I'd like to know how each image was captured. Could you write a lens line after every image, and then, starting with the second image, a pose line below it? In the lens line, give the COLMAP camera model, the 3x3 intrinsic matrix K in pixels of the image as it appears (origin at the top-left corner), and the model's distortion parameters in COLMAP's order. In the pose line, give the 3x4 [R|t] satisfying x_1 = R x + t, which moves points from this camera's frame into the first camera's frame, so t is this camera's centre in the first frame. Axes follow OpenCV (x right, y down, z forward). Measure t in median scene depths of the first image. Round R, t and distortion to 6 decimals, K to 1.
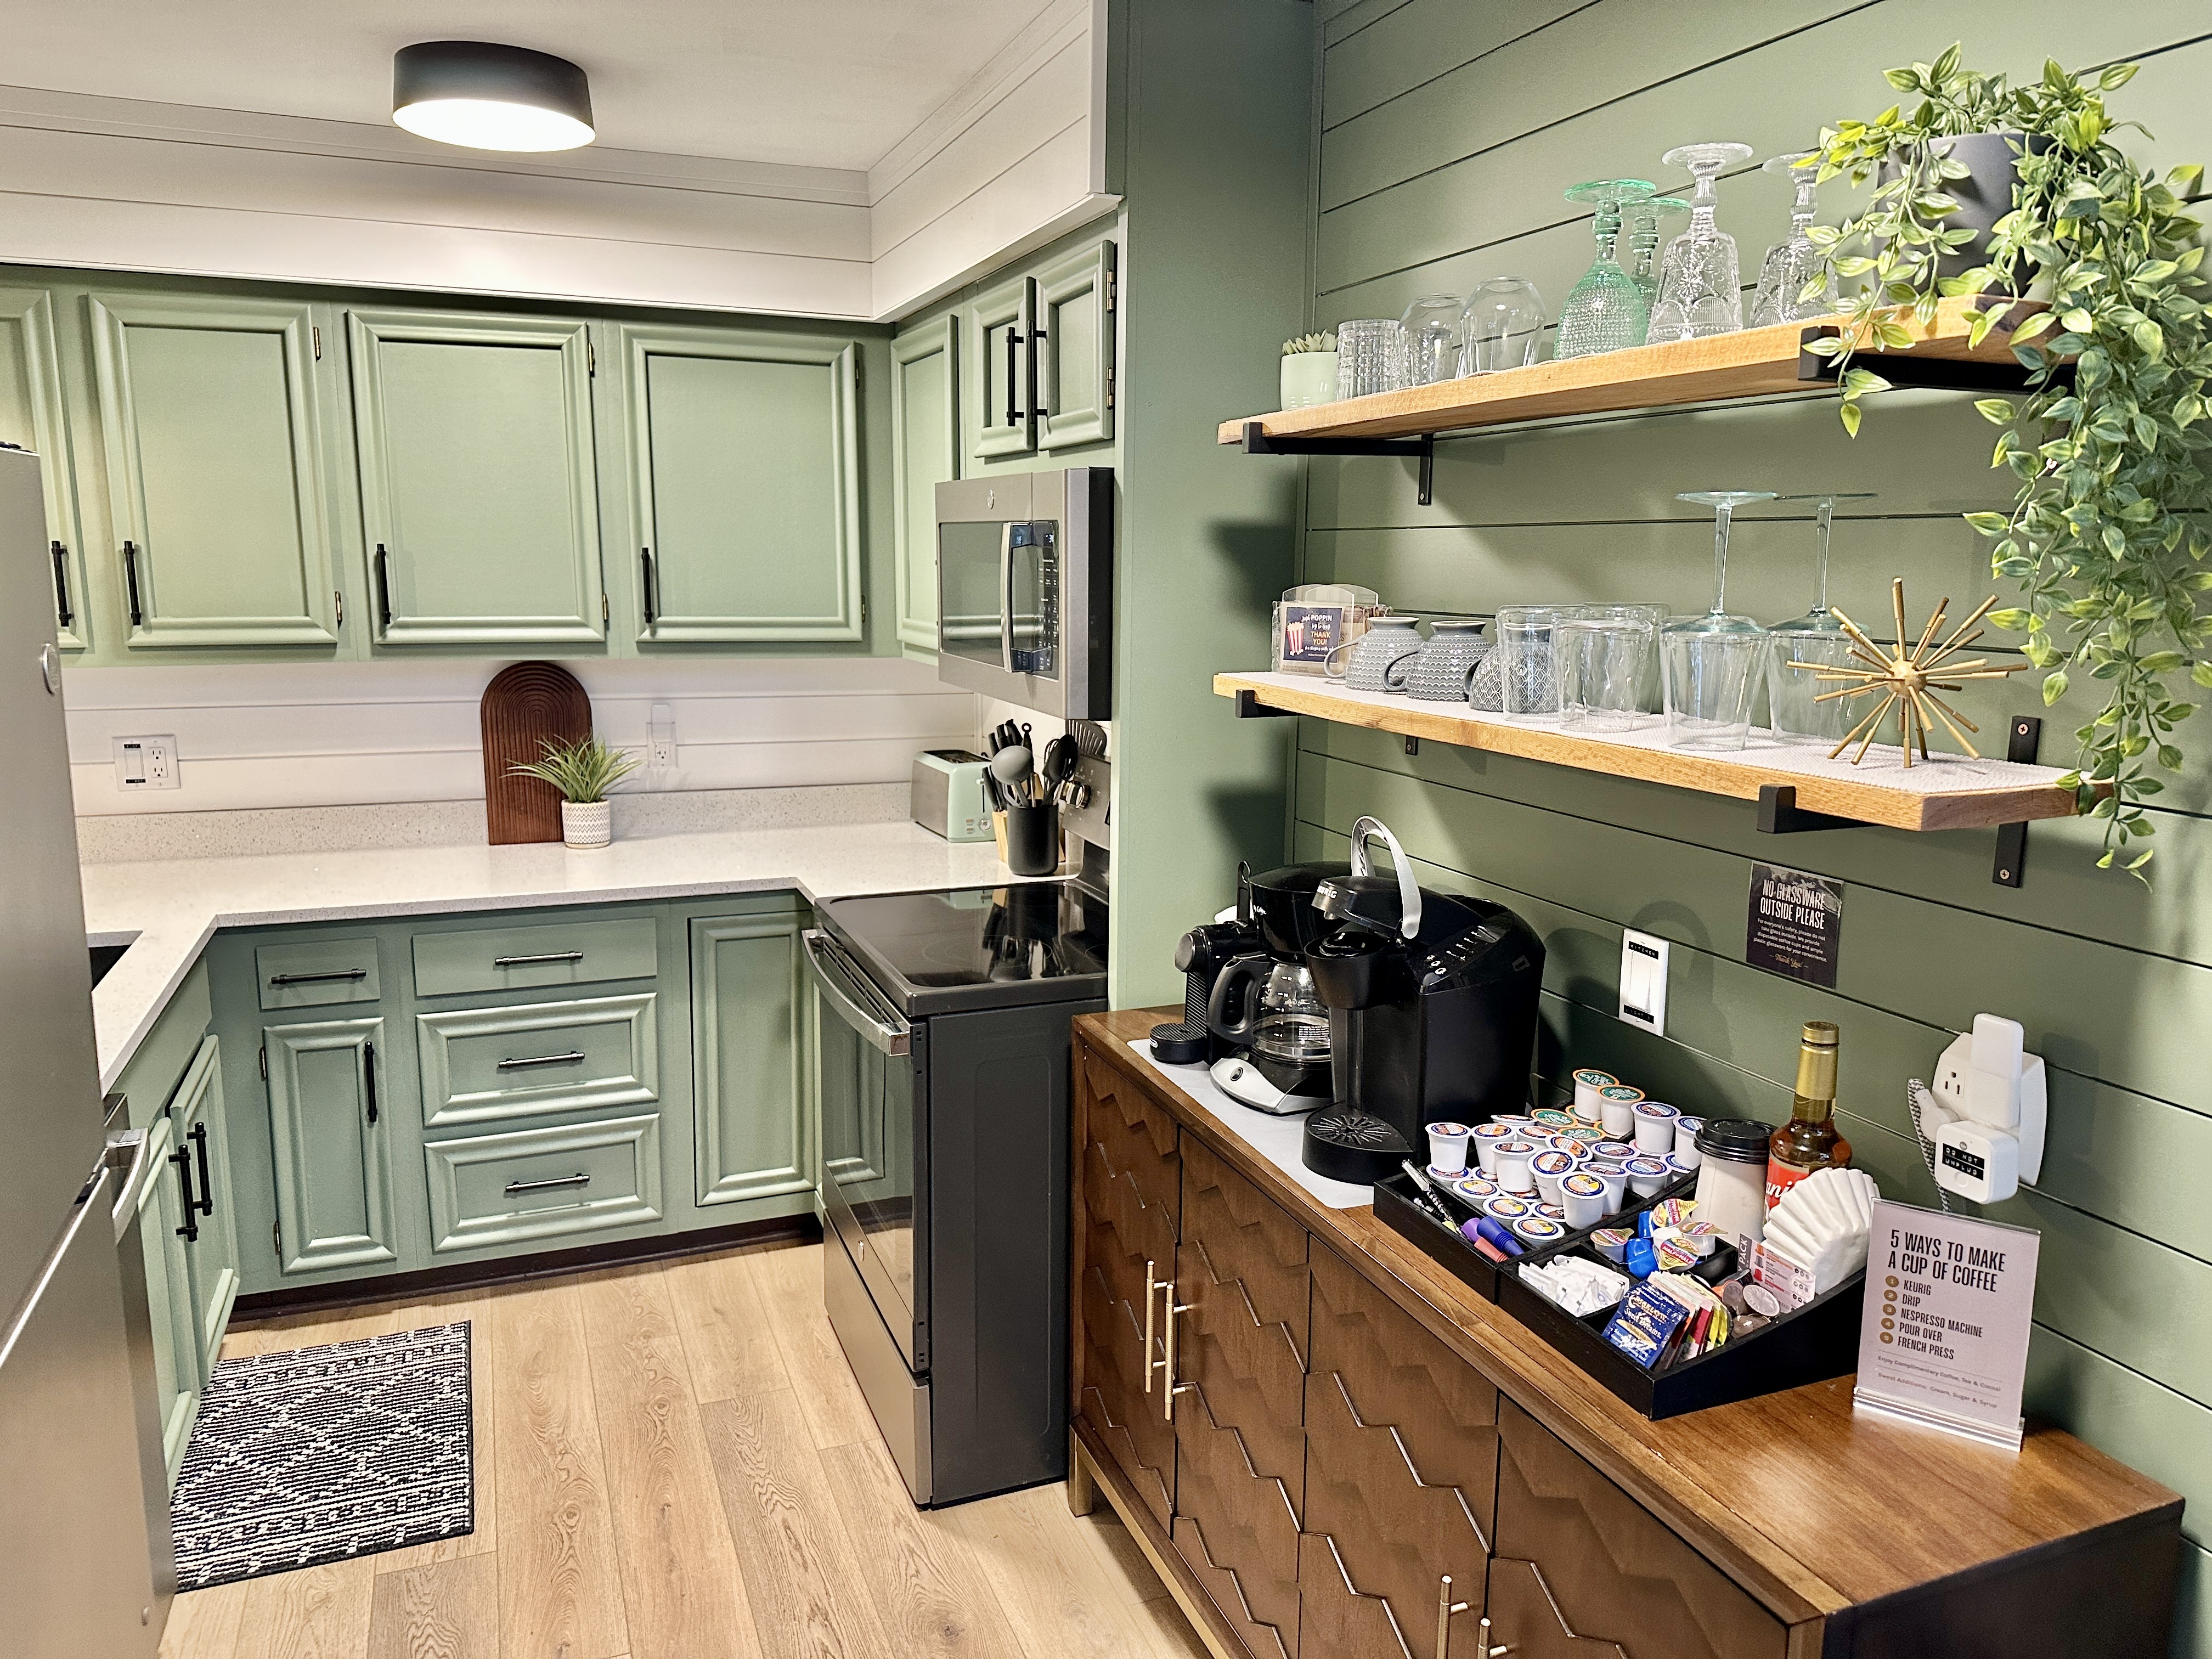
lens RADIAL K [[1568.2, 0, 1106.4], [0, 1568.2, 792.3], [0, 0, 1]] dist [0.017879, -0.000192]
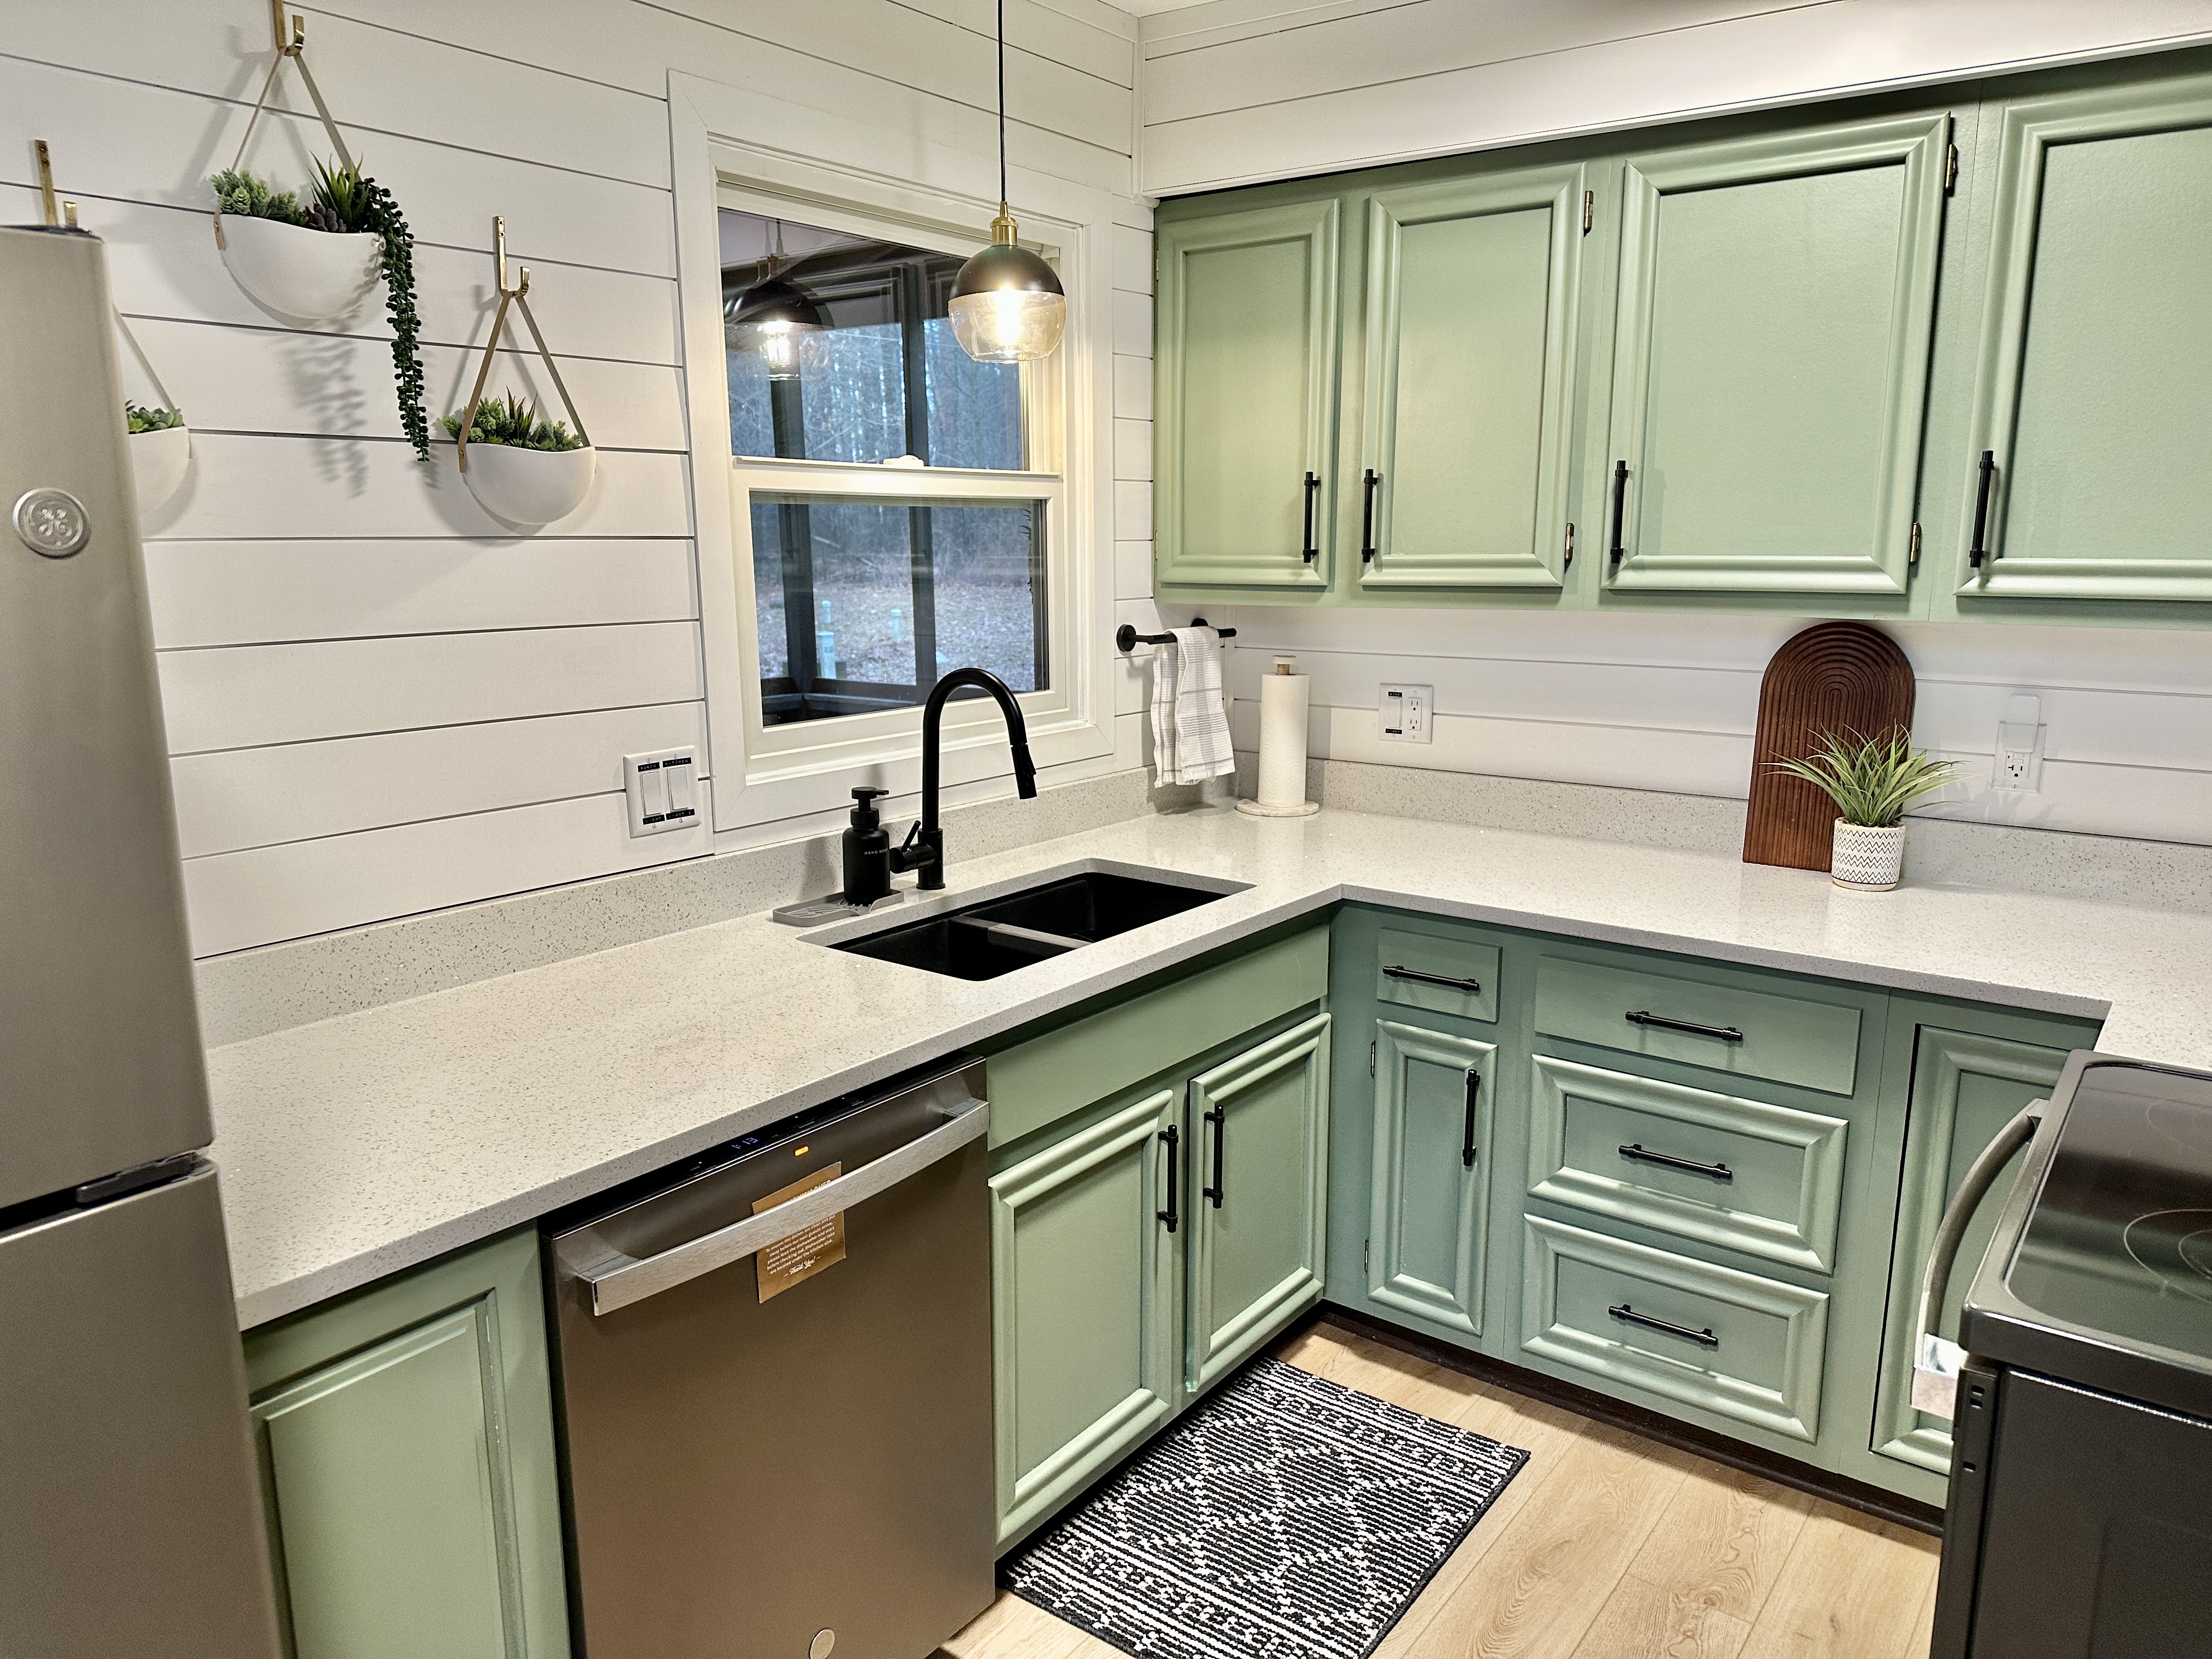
lens RADIAL K [[1556.9, 0, 1106.0], [0, 1556.9, 829.5], [0, 0, 1]] dist [0.161989, -0.257208]
pose [[0.521605, 0.153121, -0.839335, 0.101352], [-0.120025, 0.987150, 0.105498, -0.028831], [0.844703, 0.045713, 0.533280, 0.373131]]
